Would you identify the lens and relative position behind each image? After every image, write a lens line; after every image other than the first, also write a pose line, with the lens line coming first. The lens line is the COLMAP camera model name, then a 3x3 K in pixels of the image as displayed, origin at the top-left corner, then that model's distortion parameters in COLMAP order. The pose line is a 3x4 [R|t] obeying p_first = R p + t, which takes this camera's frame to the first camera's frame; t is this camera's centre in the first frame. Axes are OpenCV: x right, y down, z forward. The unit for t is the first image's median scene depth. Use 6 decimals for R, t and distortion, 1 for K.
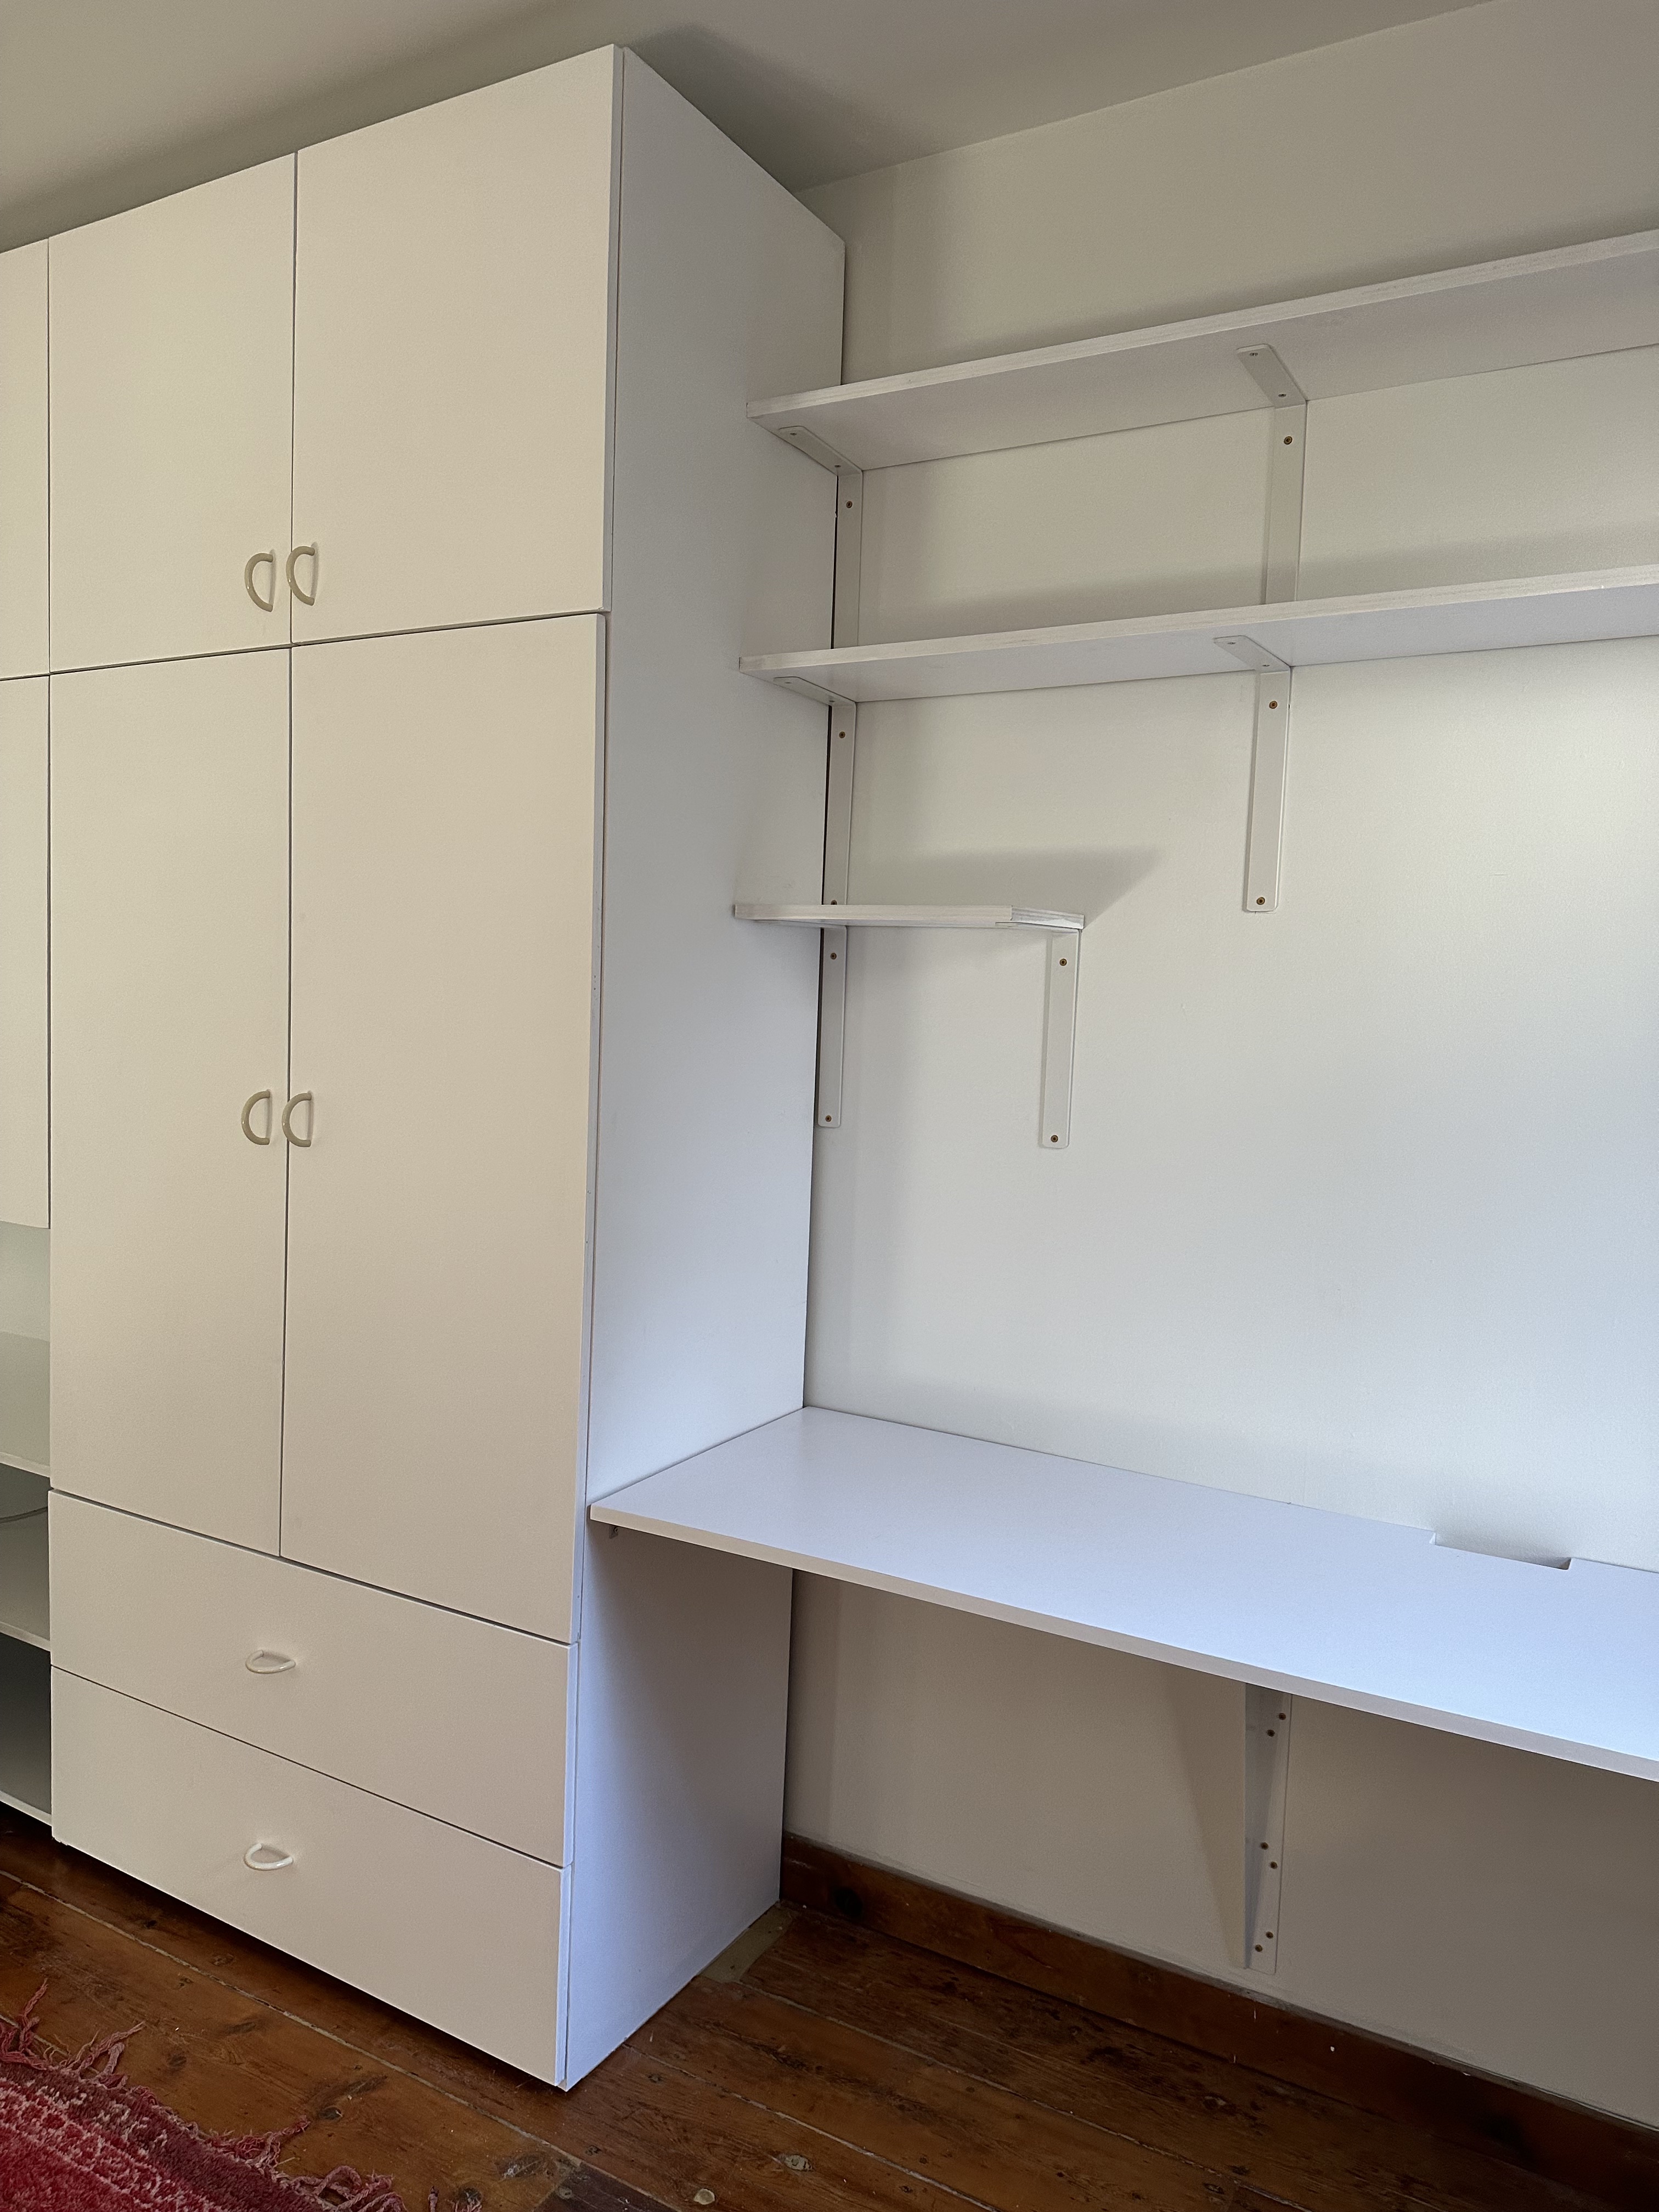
lens RADIAL K [[1561.4, 0, 829.5], [0, 1561.4, 1106.0], [0, 0, 1]] dist [0.006626, -0.019260]
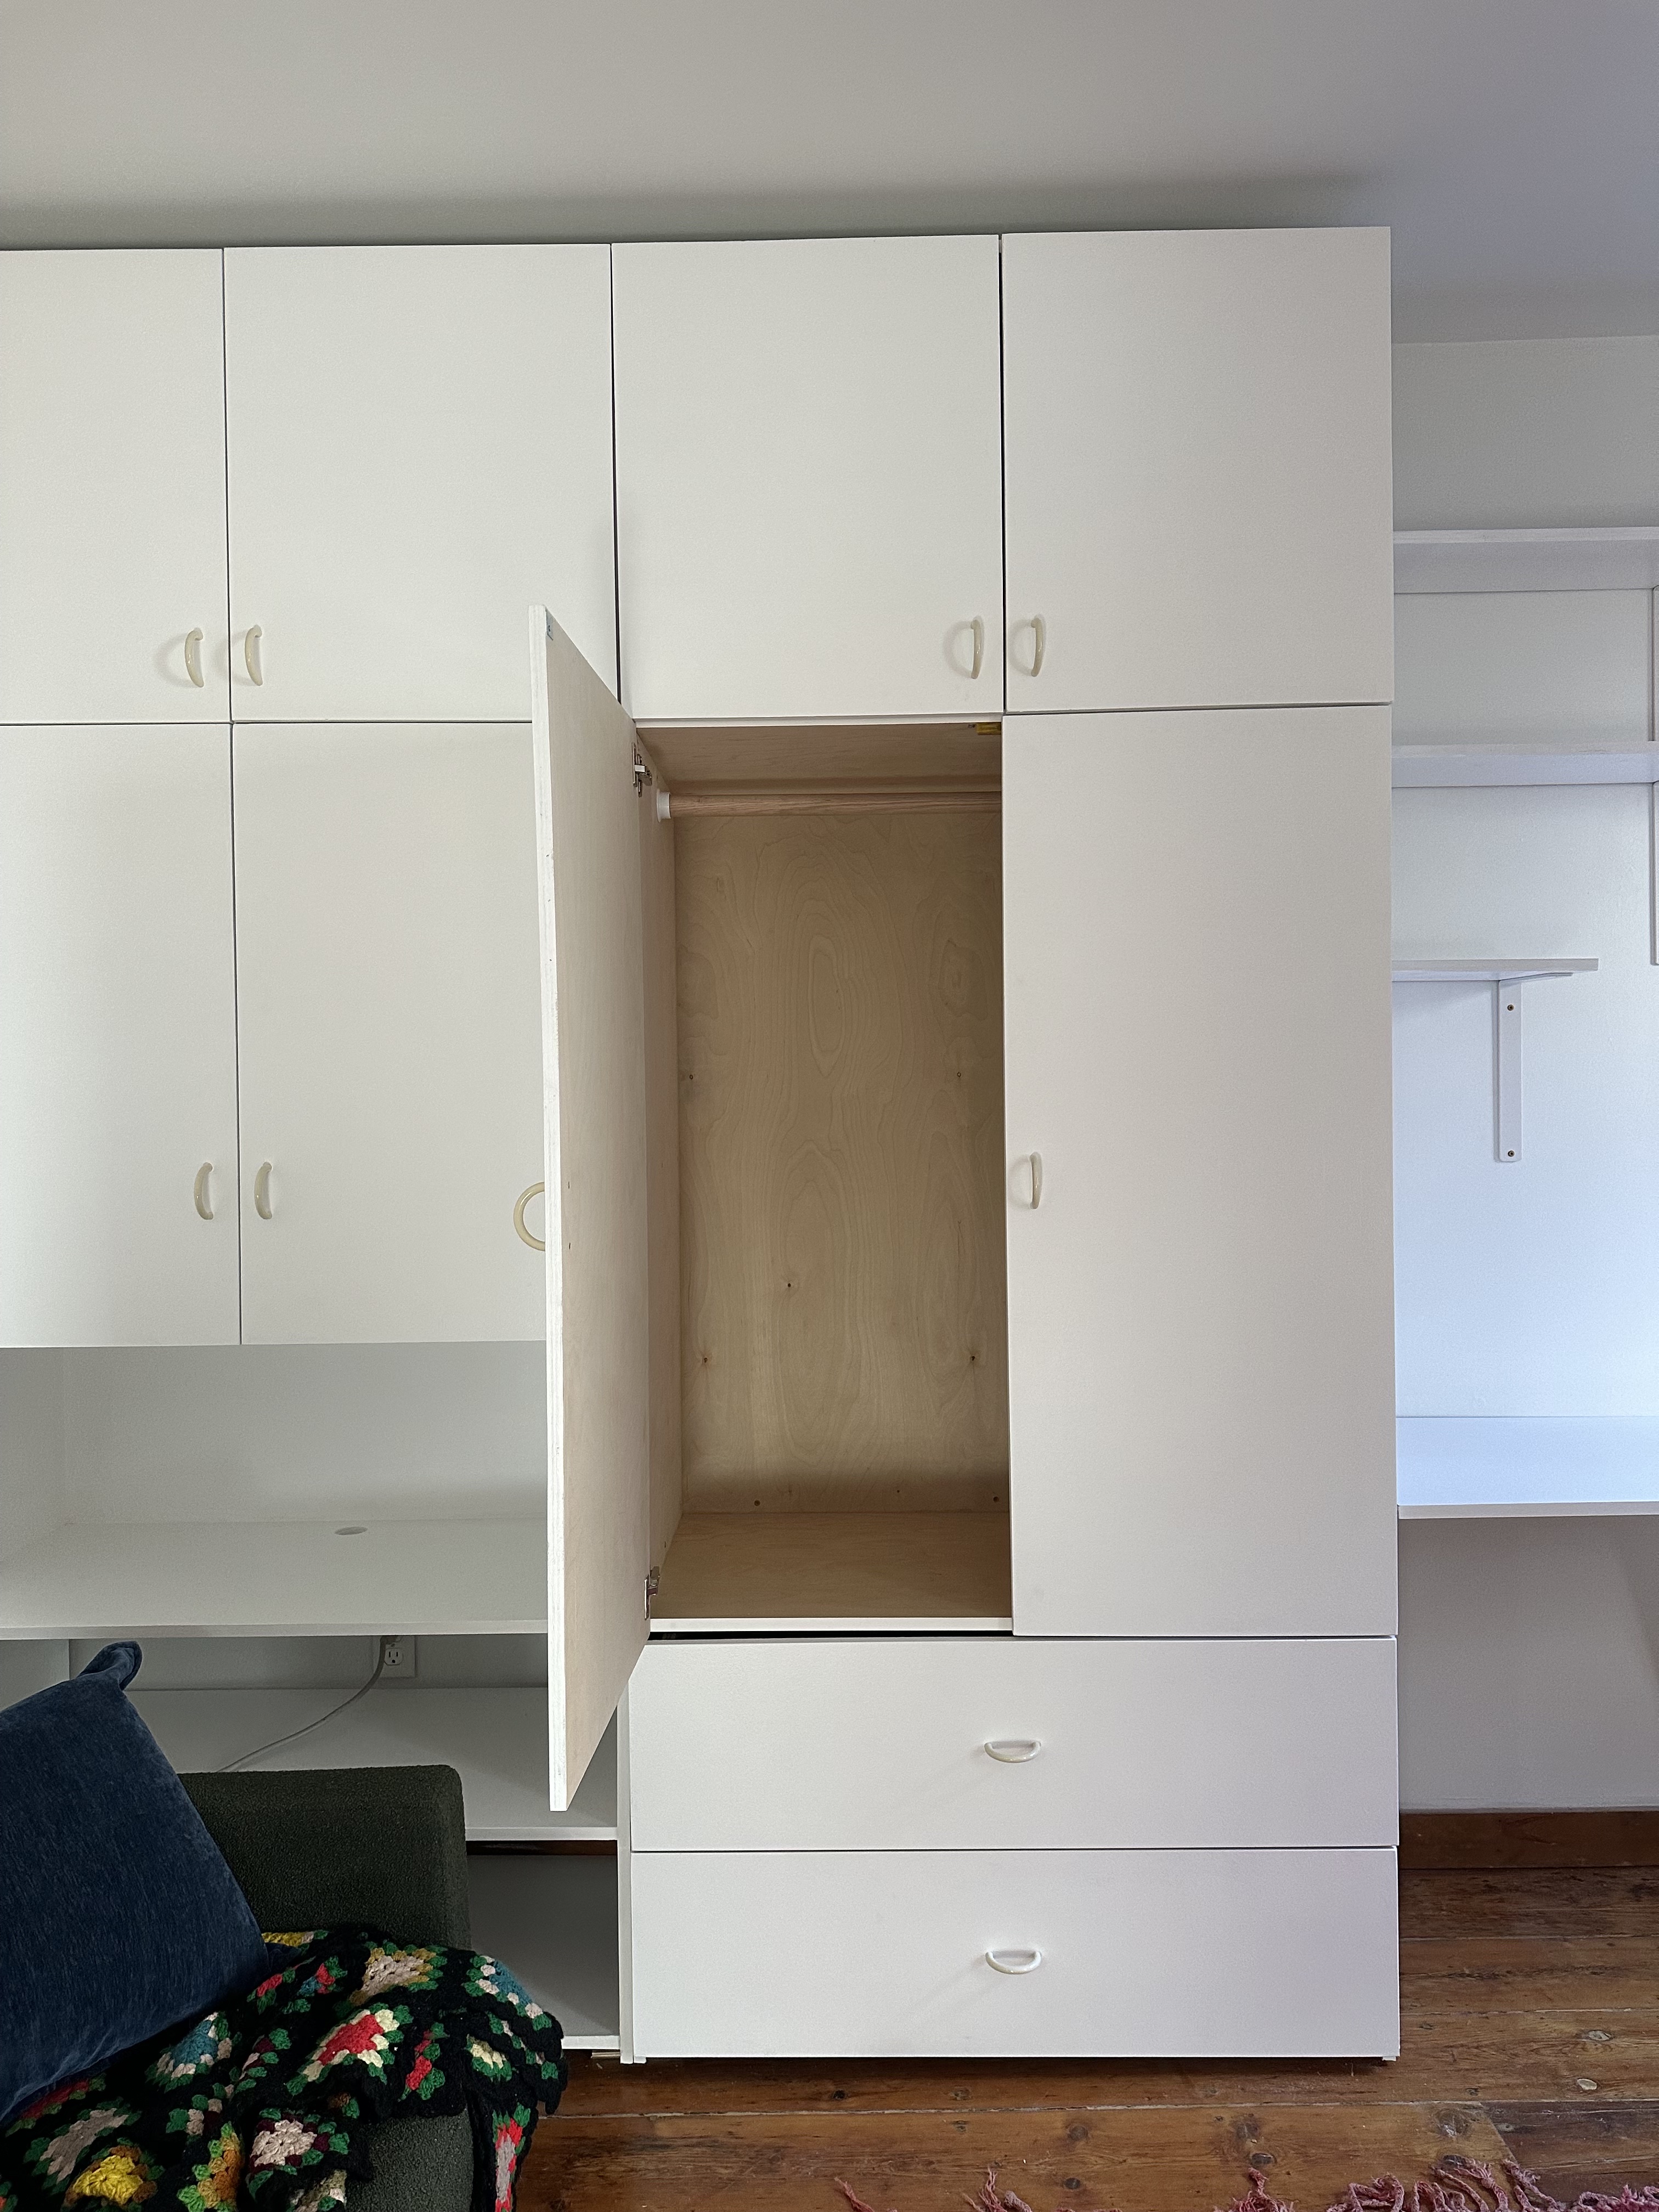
lens RADIAL K [[1561.4, 0, 829.5], [0, 1561.4, 1106.0], [0, 0, 1]] dist [0.006626, -0.019260]
pose [[0.873903, -0.057554, 0.482681, -0.933505], [0.080896, 0.996339, -0.027661, -0.025674], [-0.479322, 0.063220, 0.875359, 0.191431]]
